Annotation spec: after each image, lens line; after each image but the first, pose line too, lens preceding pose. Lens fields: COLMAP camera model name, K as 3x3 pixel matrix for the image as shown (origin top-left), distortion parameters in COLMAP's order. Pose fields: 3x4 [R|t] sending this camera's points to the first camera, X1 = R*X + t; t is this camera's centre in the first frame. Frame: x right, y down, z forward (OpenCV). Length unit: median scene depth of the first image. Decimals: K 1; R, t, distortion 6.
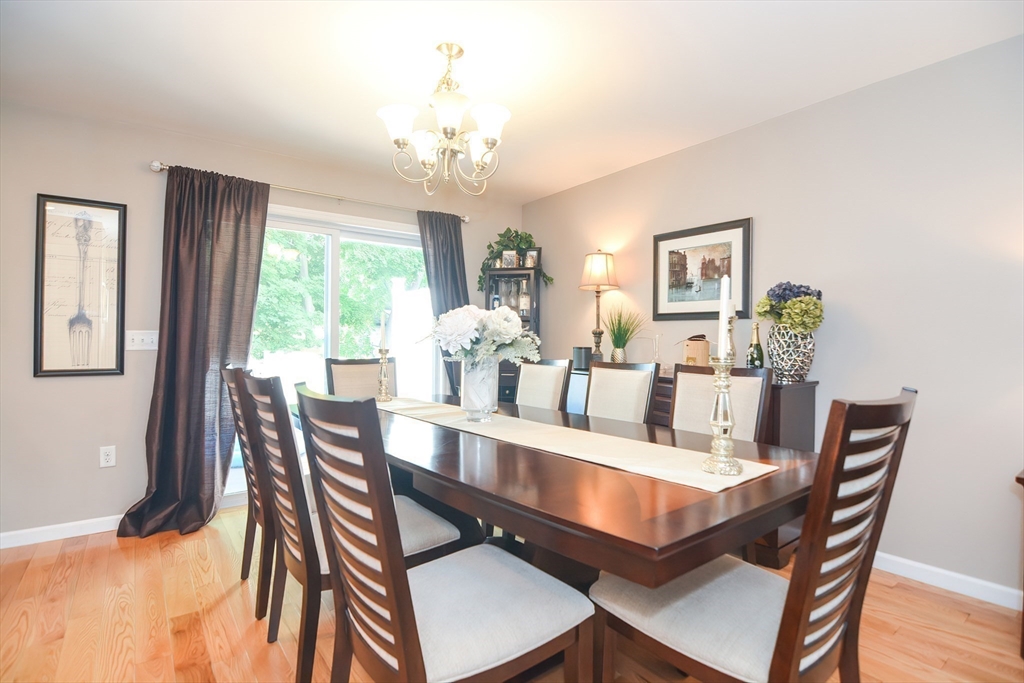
lens RADIAL K [[500.2, 0, 515.2], [0, 500.2, 336.9], [0, 0, 1]] dist [0.004768, -0.011161]
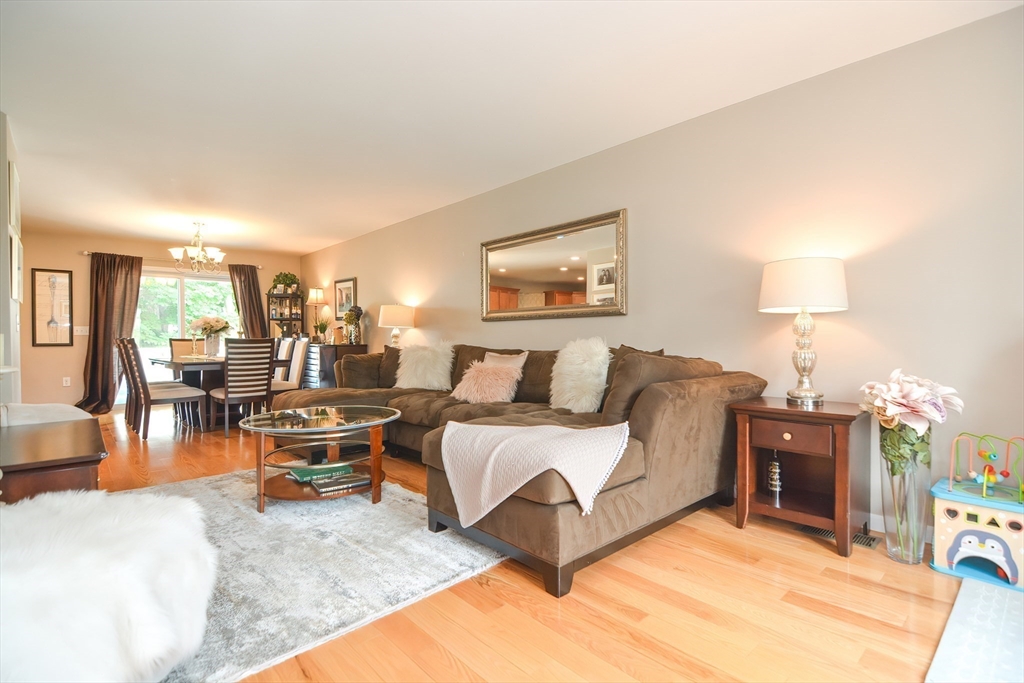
lens RADIAL K [[500.2, 0, 518.9], [0, 500.2, 343.2], [0, 0, 1]] dist [0.004768, -0.011161]
pose [[0.995554, -0.009566, 0.093704, 0.986631], [0.007529, 0.999728, 0.022071, 0.027030], [-0.093889, -0.021267, 0.995355, -1.394619]]
